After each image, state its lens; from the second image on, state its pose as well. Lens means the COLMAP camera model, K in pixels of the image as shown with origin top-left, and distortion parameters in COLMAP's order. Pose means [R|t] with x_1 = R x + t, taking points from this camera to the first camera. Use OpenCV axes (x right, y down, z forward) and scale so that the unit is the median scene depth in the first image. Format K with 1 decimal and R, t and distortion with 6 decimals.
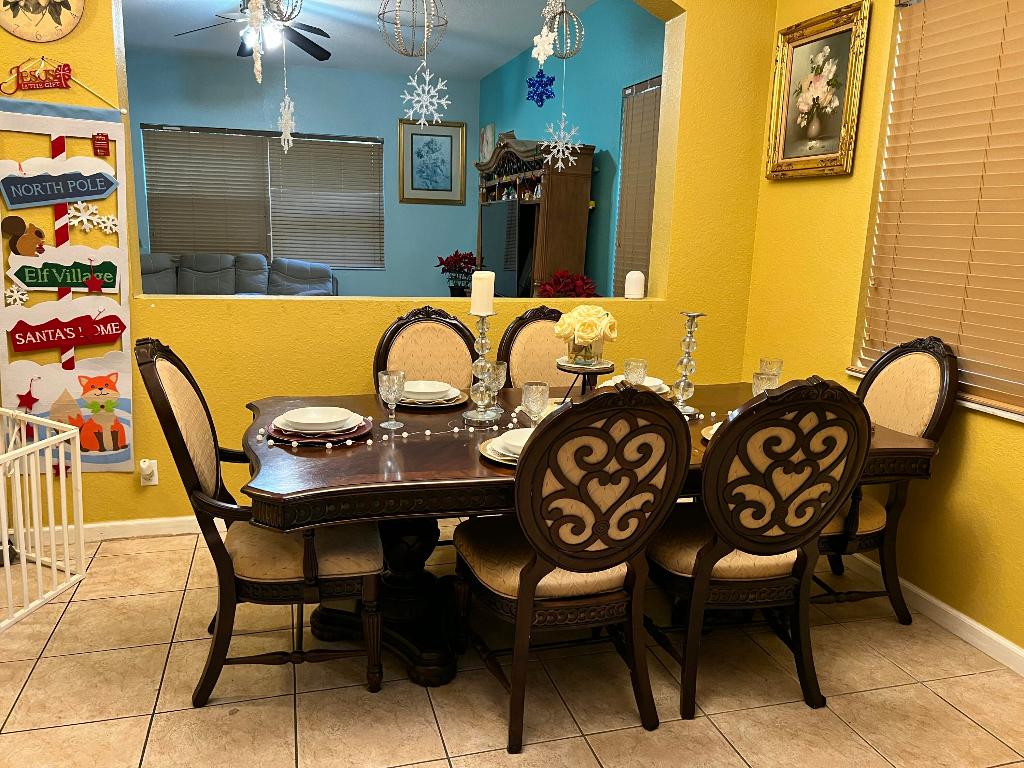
lens RADIAL K [[770.8, 0, 514.7], [0, 770.8, 383.2], [0, 0, 1]] dist [0.071378, -0.080329]
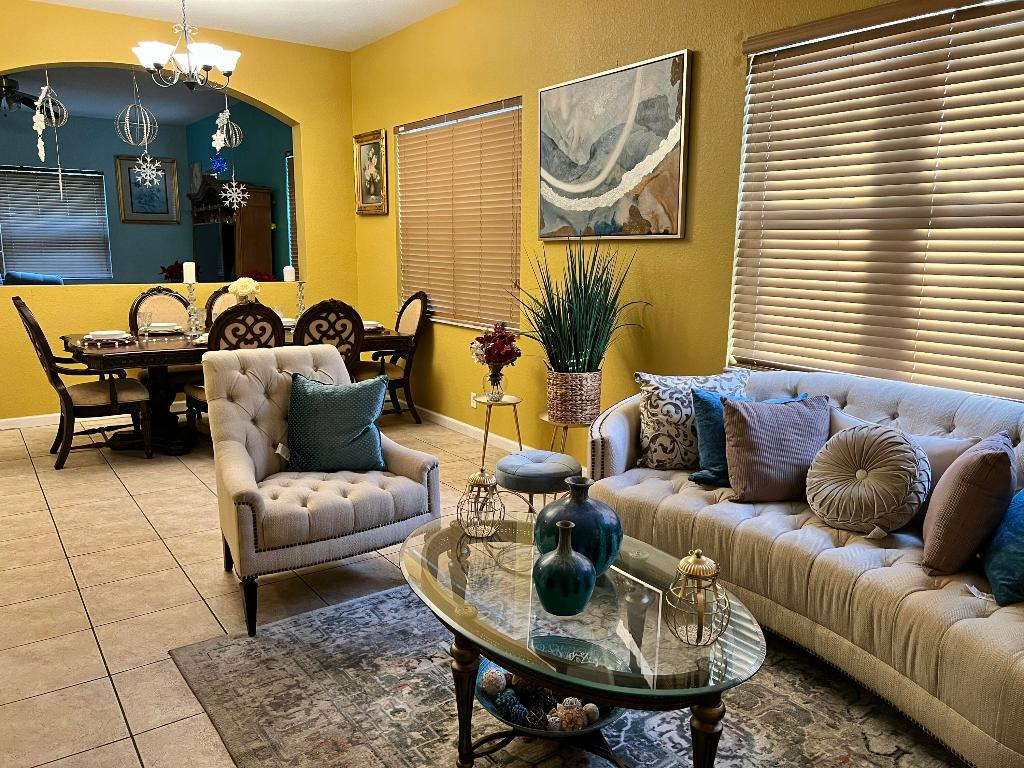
lens RADIAL K [[770.8, 0, 517.5], [0, 770.8, 384.1], [0, 0, 1]] dist [0.071378, -0.080329]
pose [[0.945066, -0.076858, 0.317714, 0.085018], [0.081907, 0.996637, -0.002542, 0.212871], [-0.316450, 0.028426, 0.948183, -1.039428]]
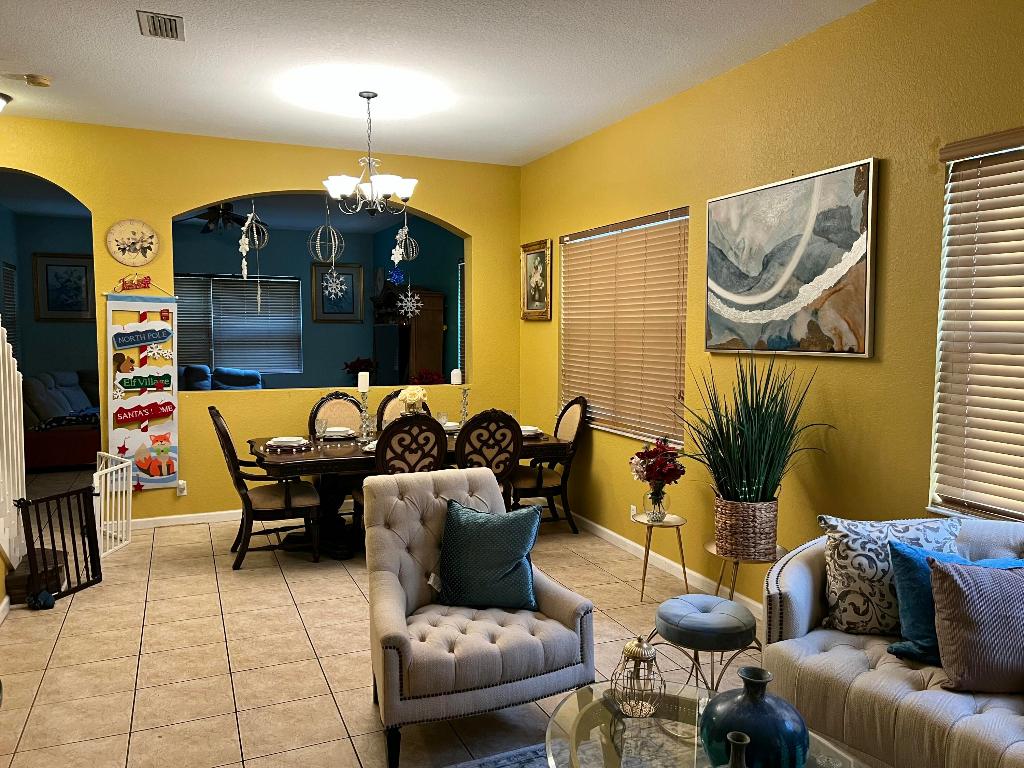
lens RADIAL K [[770.8, 0, 520.7], [0, 770.8, 385.1], [0, 0, 1]] dist [0.071378, -0.080329]
pose [[0.991732, -0.034175, 0.123693, 0.106177], [0.049424, 0.991250, -0.122396, 0.149897], [-0.118428, 0.127498, 0.984743, -0.993853]]
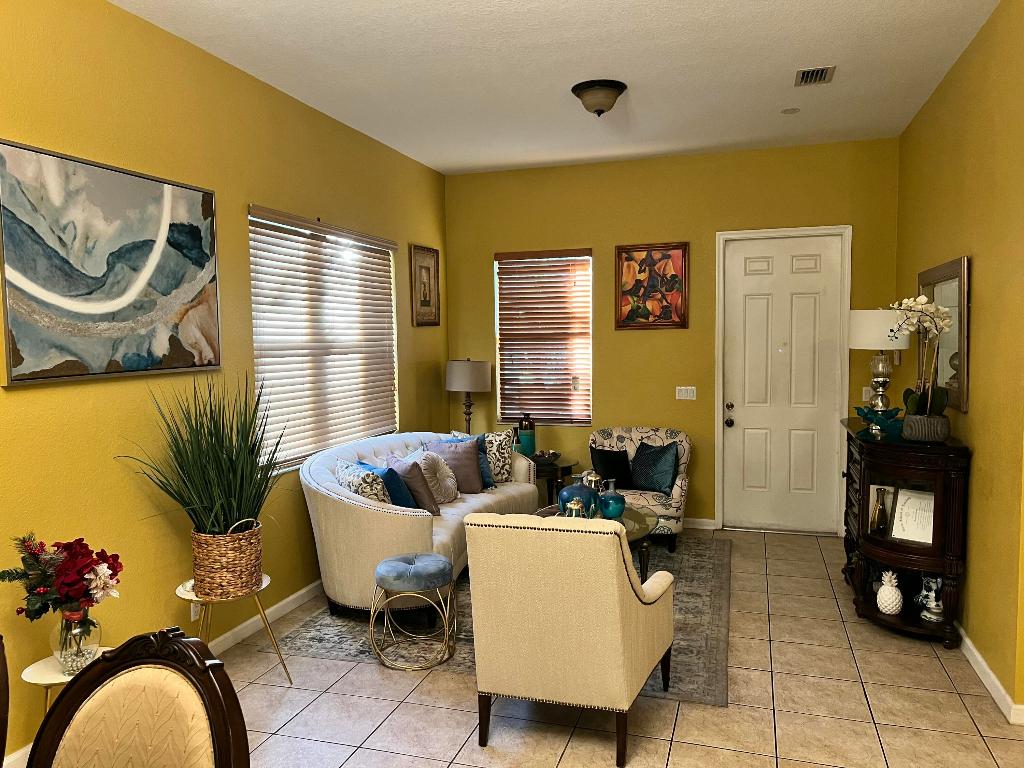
lens RADIAL K [[770.8, 0, 507.2], [0, 770.8, 388.2], [0, 0, 1]] dist [0.071378, -0.080329]
pose [[-0.826652, -0.058950, 0.559617, -0.354058], [0.098757, 0.963864, 0.247415, -0.243857], [-0.553980, 0.259792, -0.790958, 0.822813]]
